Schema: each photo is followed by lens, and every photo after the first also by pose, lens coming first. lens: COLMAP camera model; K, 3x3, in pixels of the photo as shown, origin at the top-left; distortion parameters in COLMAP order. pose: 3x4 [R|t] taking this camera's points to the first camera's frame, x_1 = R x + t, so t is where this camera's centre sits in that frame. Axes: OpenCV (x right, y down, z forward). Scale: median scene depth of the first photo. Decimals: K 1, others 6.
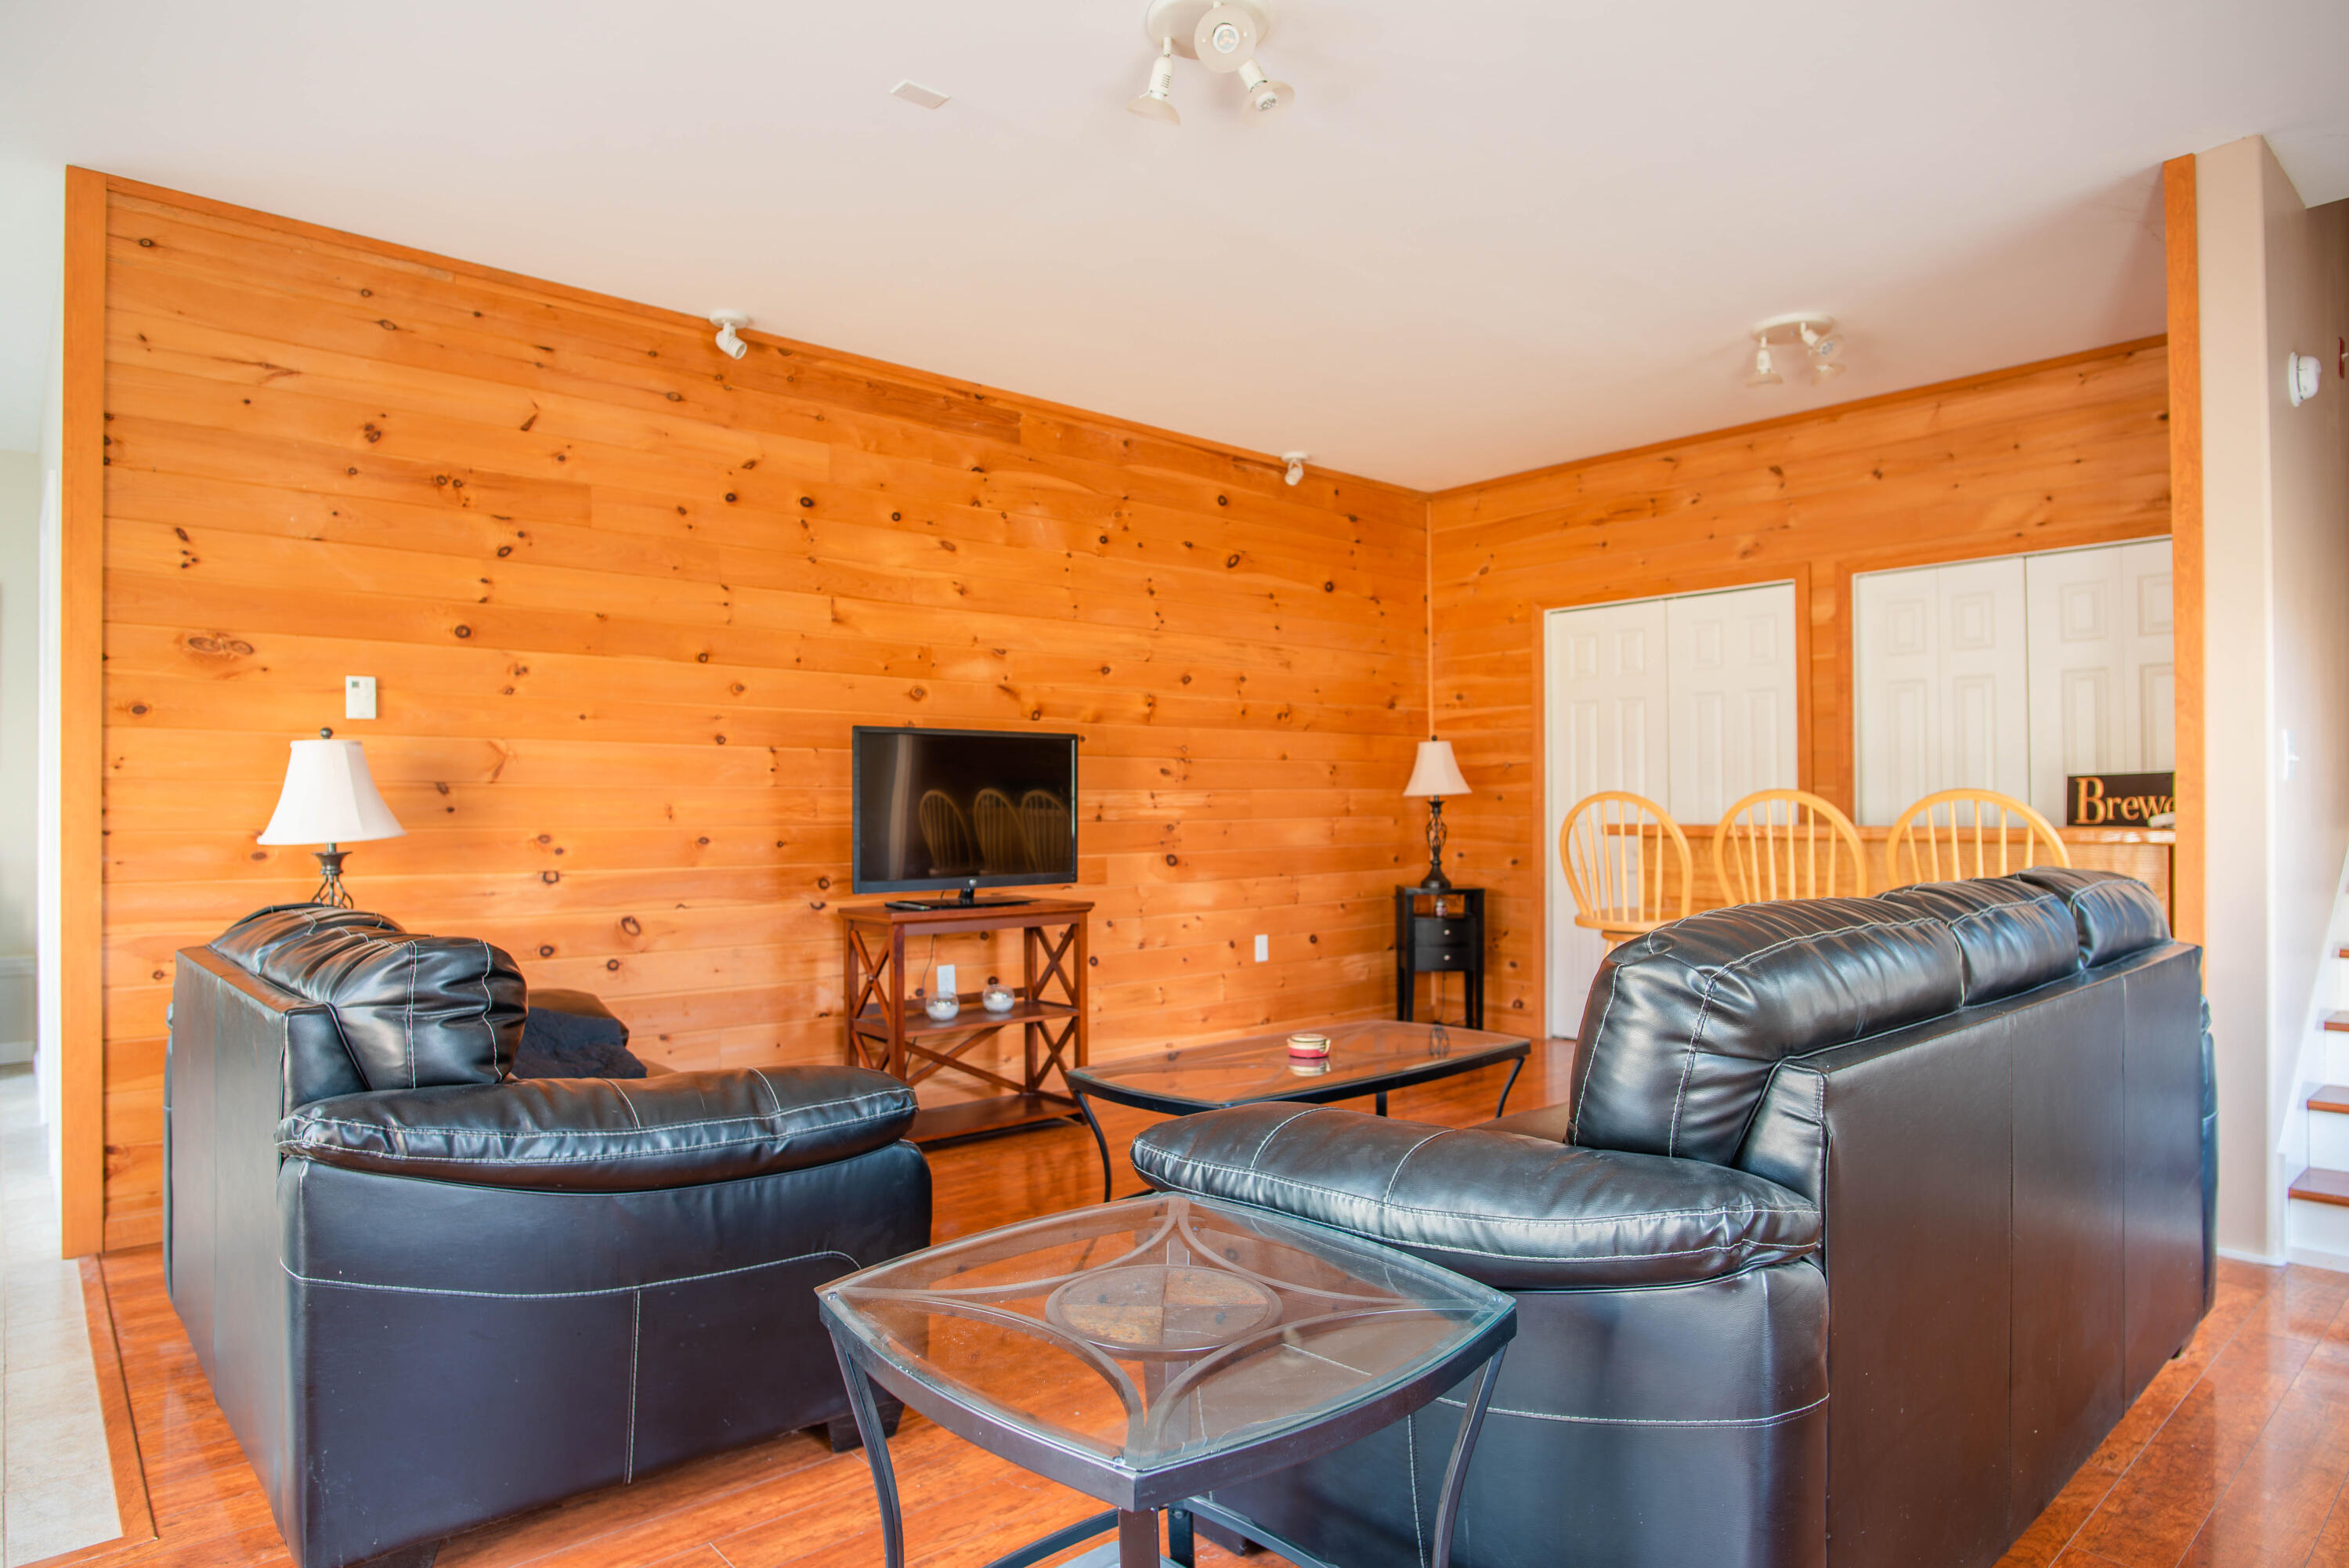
lens RADIAL K [[1365.0, 0, 1178.7], [0, 1365.0, 795.3], [0, 0, 1]] dist [-0.036785, 0.019215]
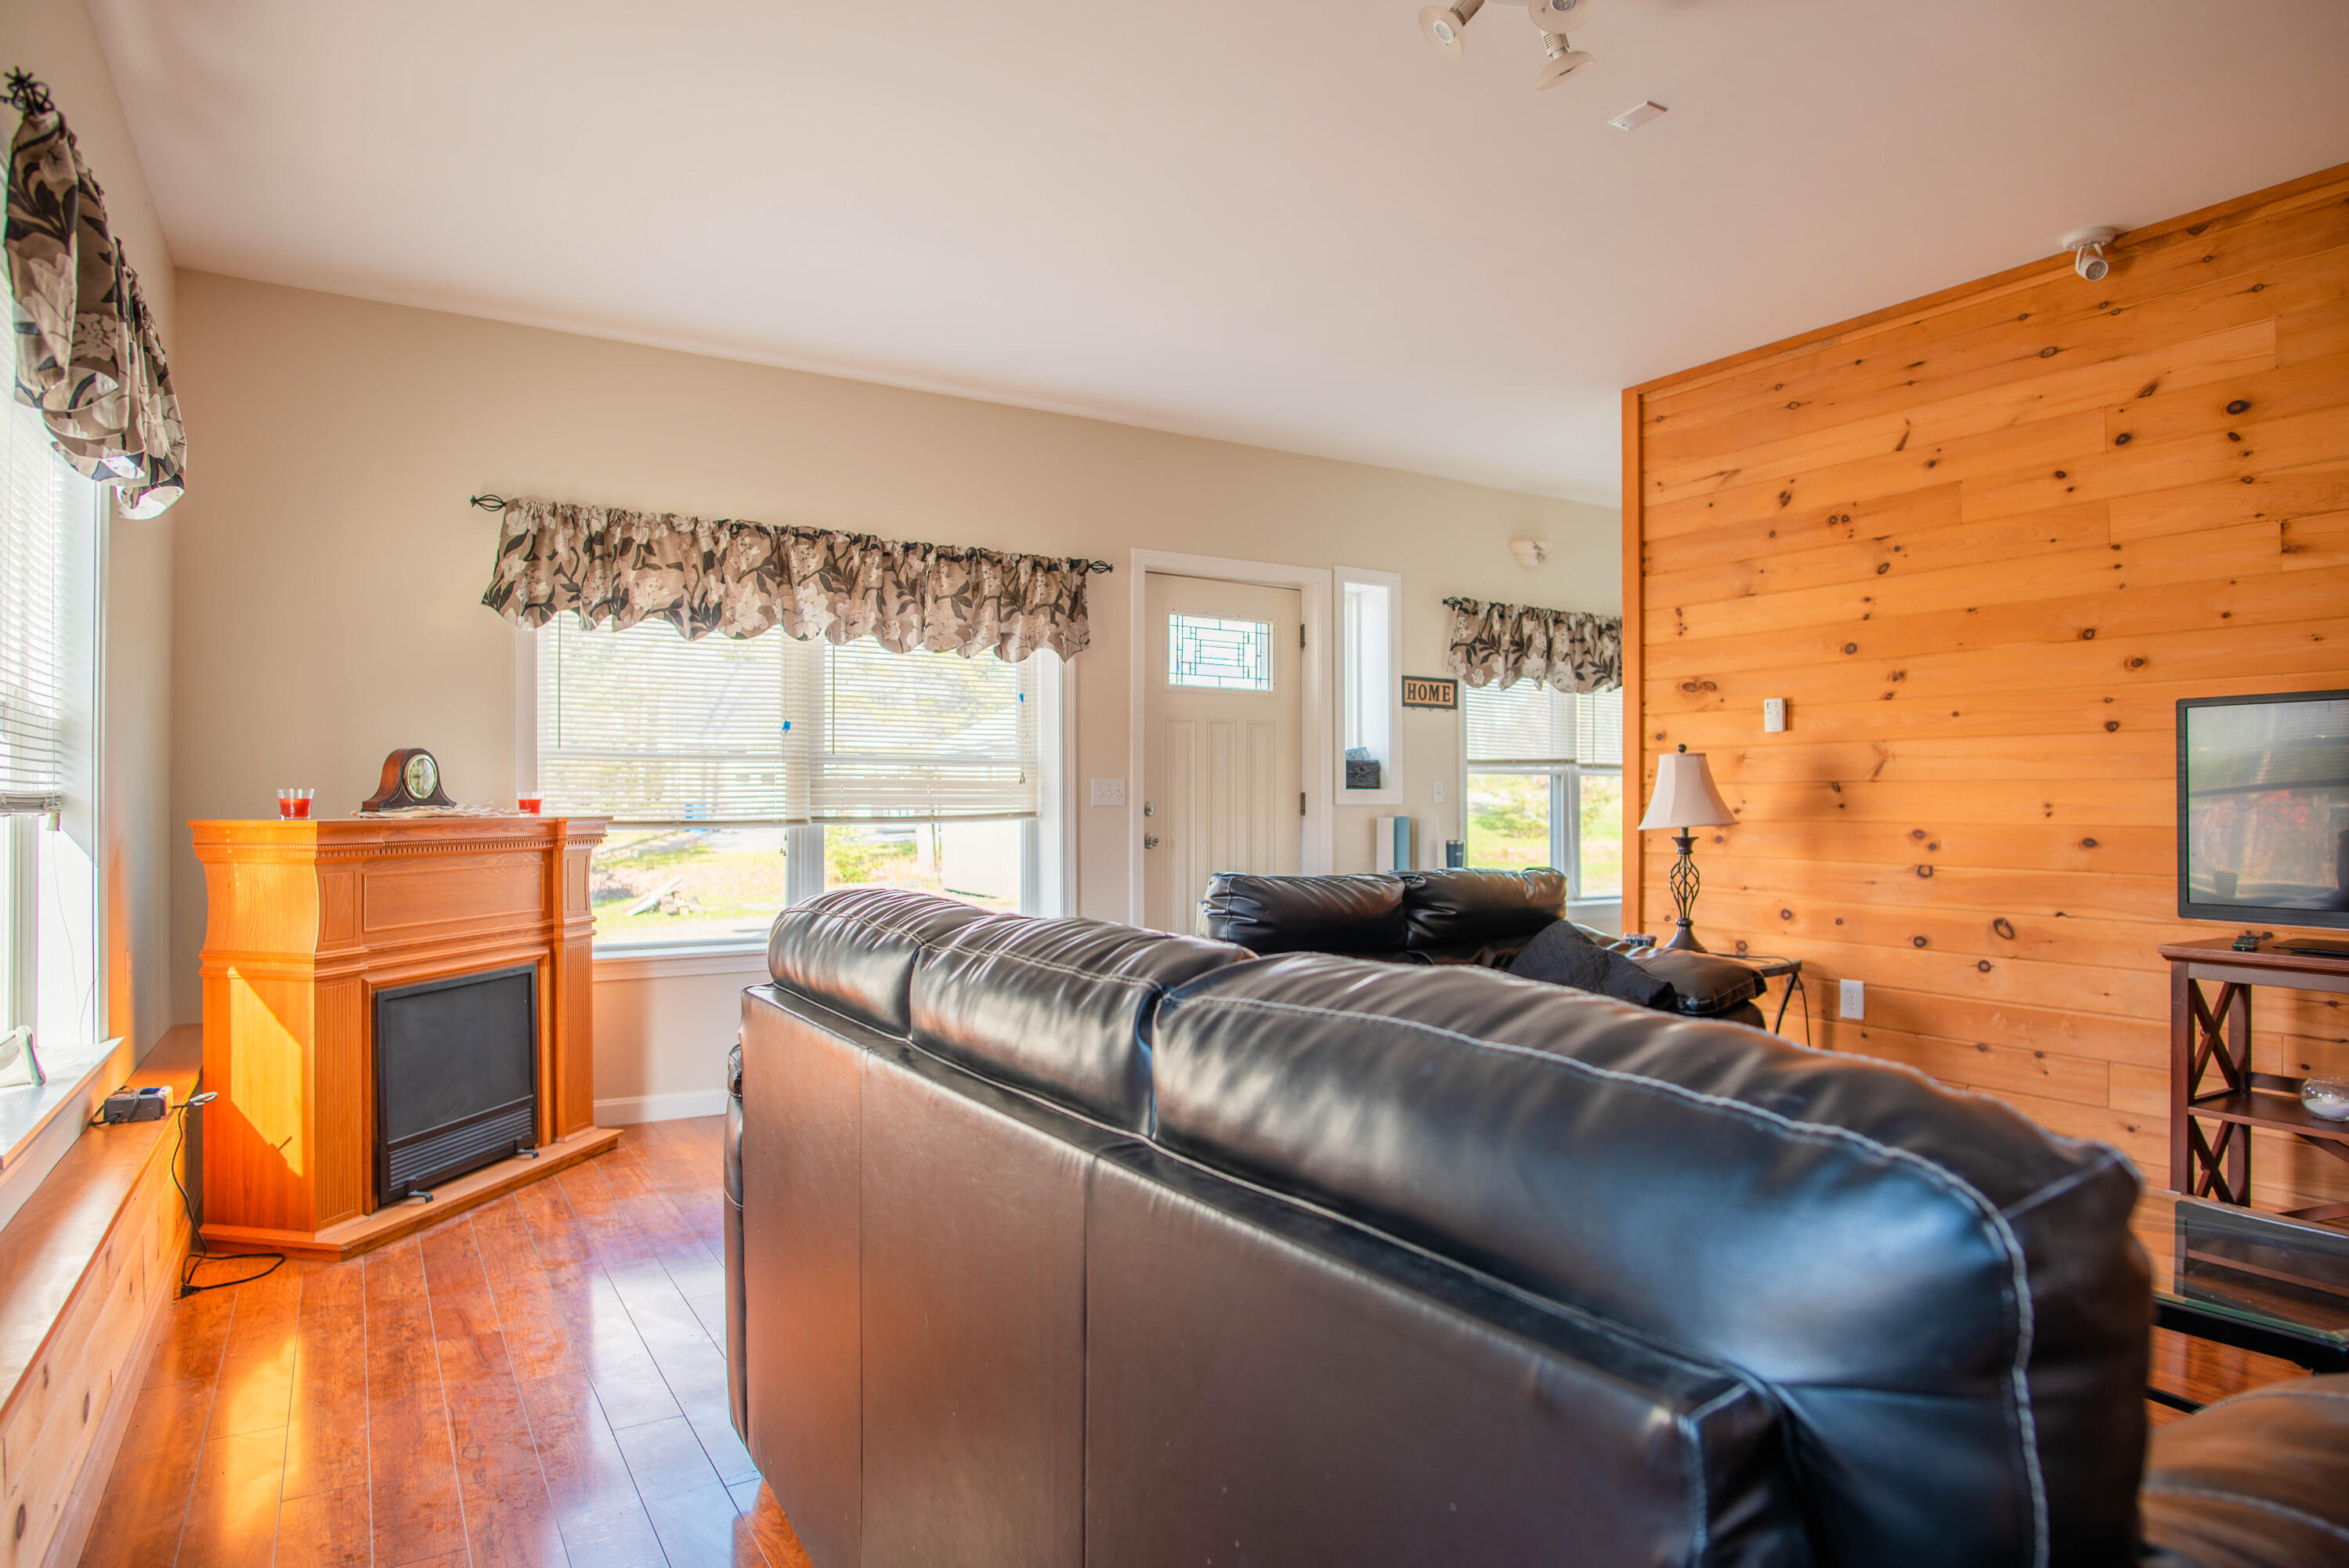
lens RADIAL K [[1365.0, 0, 1178.7], [0, 1365.0, 795.3], [0, 0, 1]] dist [-0.036785, 0.019215]
pose [[-0.169846, -0.005145, -0.985457, 0.663192], [0.007090, 0.999954, -0.006442, 0.004900], [0.985445, -0.008081, -0.169802, 0.621913]]
